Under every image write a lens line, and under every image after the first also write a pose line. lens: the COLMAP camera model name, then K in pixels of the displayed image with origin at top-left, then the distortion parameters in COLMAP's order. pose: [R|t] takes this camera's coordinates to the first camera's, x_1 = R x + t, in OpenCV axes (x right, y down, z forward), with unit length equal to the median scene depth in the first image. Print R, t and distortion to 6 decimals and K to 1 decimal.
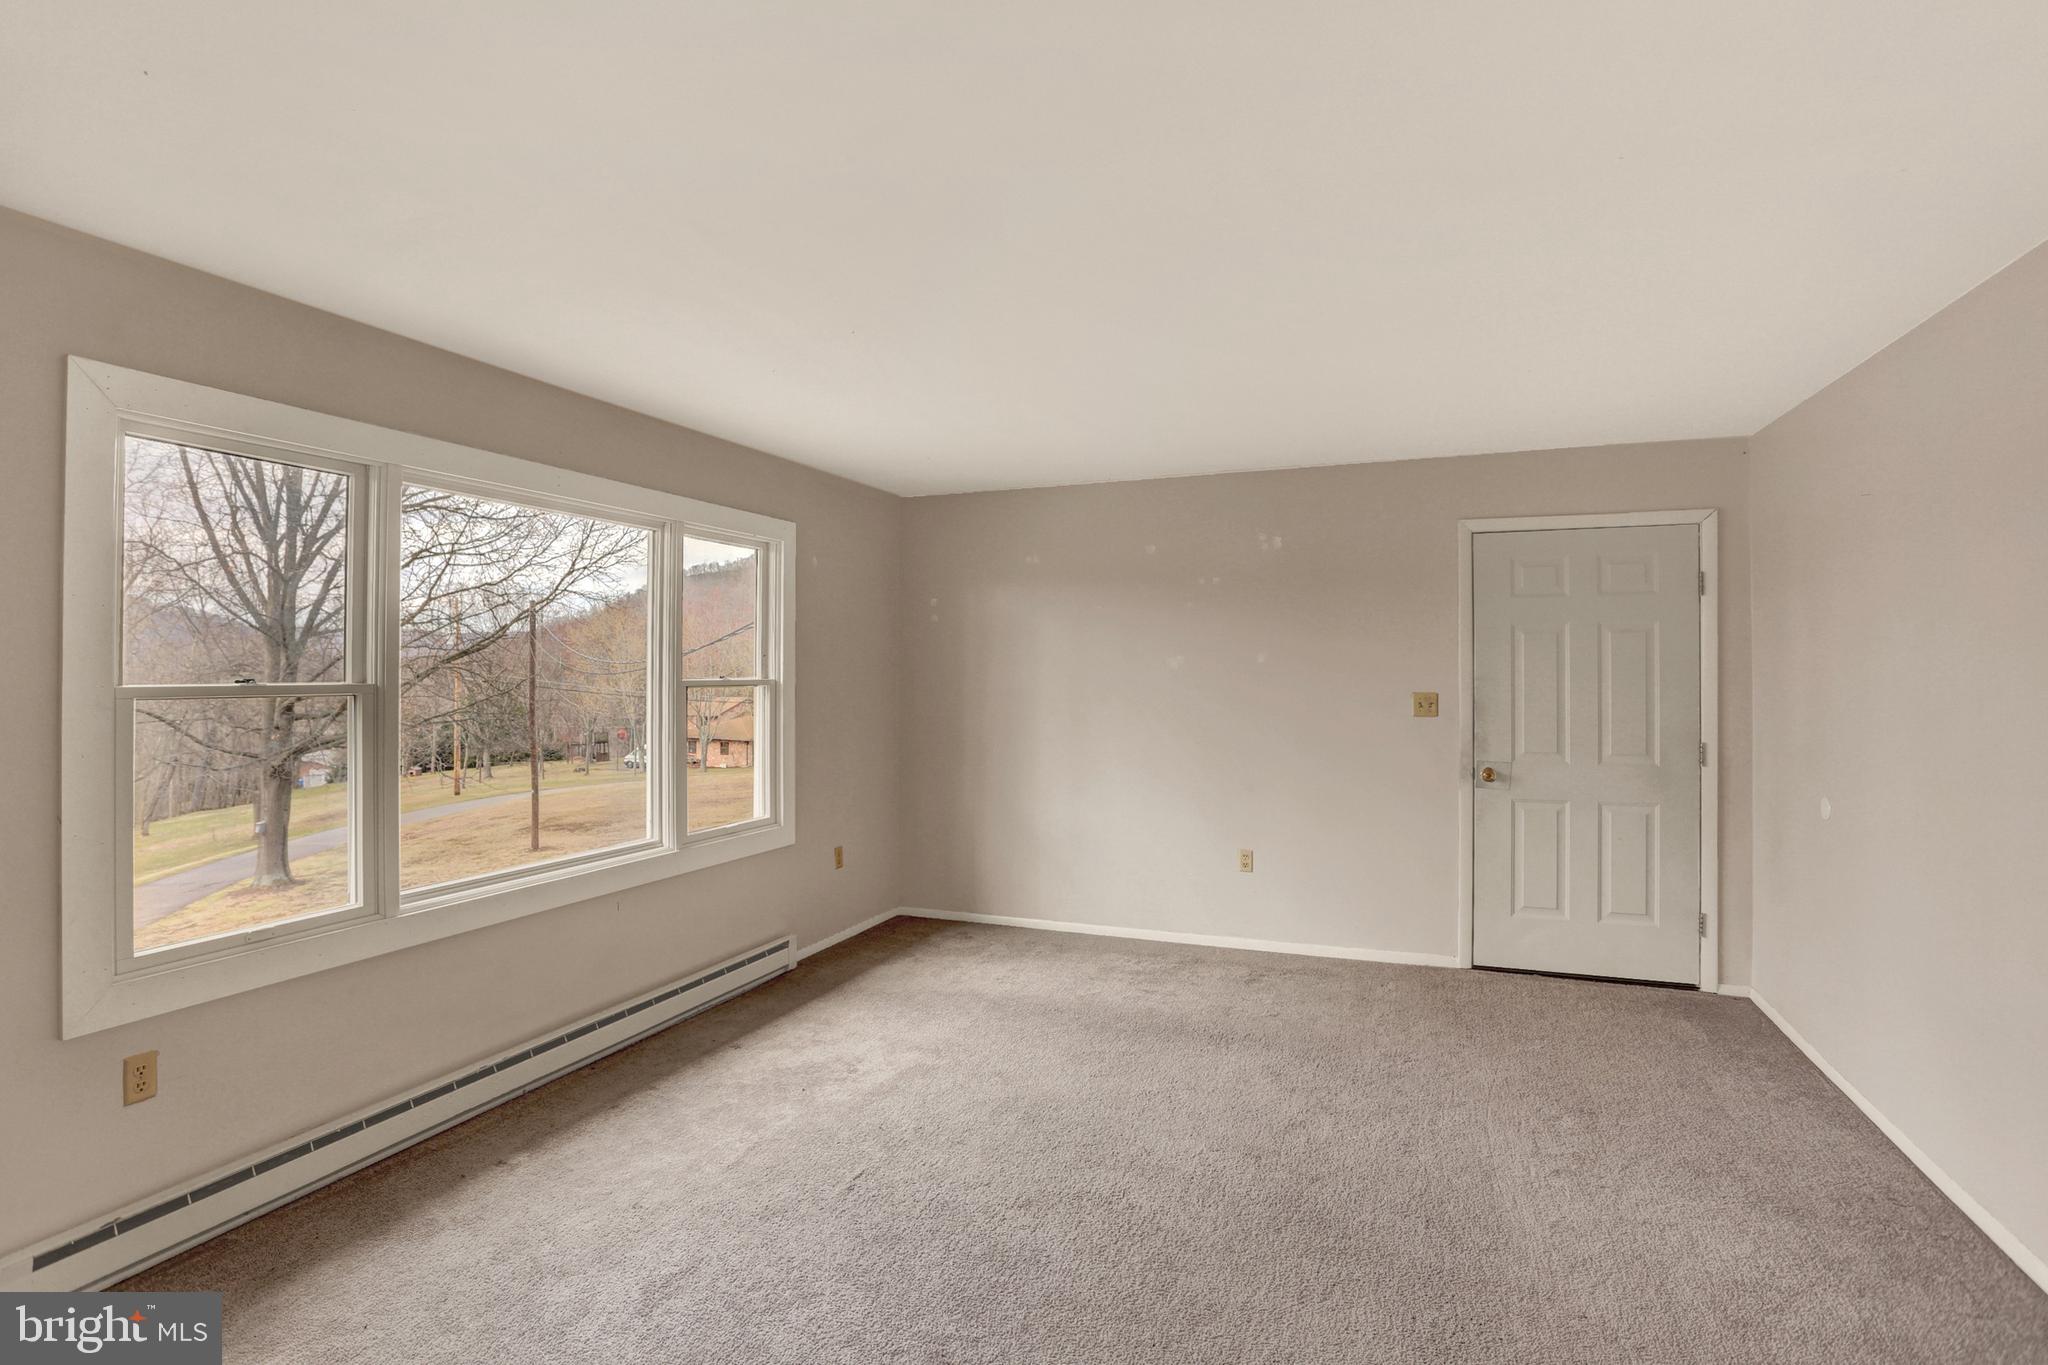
lens RADIAL K [[1044.0, 0, 1058.3], [0, 1044.0, 659.6], [0, 0, 1]] dist [-0.040166, 0.016619]
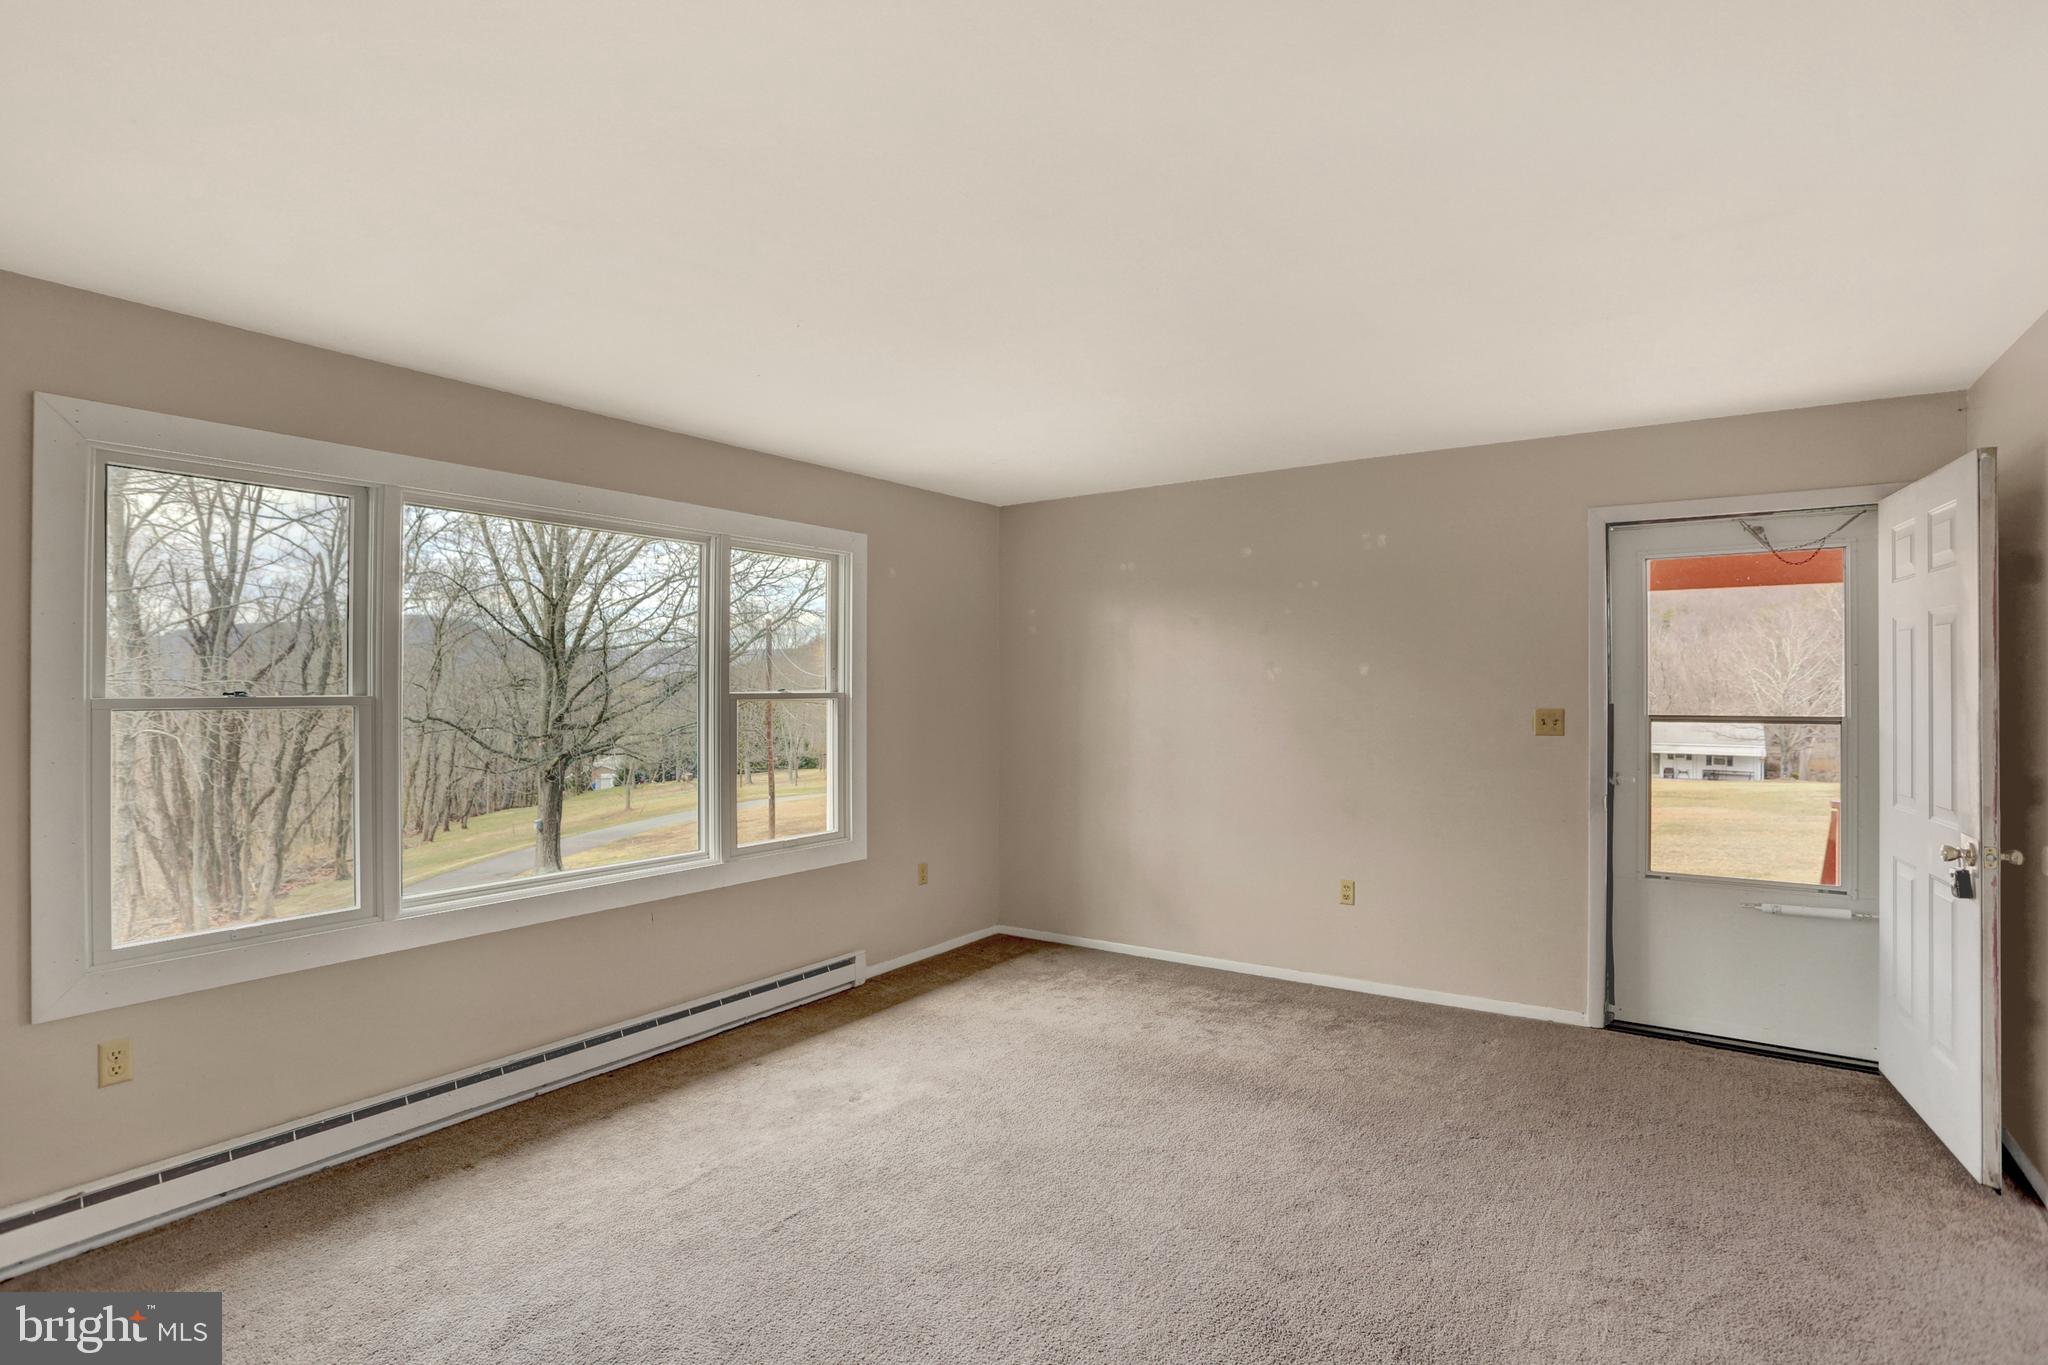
lens RADIAL K [[1044.0, 0, 1043.4], [0, 1044.0, 677.1], [0, 0, 1]] dist [-0.040166, 0.016619]
pose [[0.977762, -0.003053, -0.209696, 0.159500], [0.003822, 0.999987, 0.003263, 0.002309], [0.209683, -0.003992, 0.977761, 0.087177]]
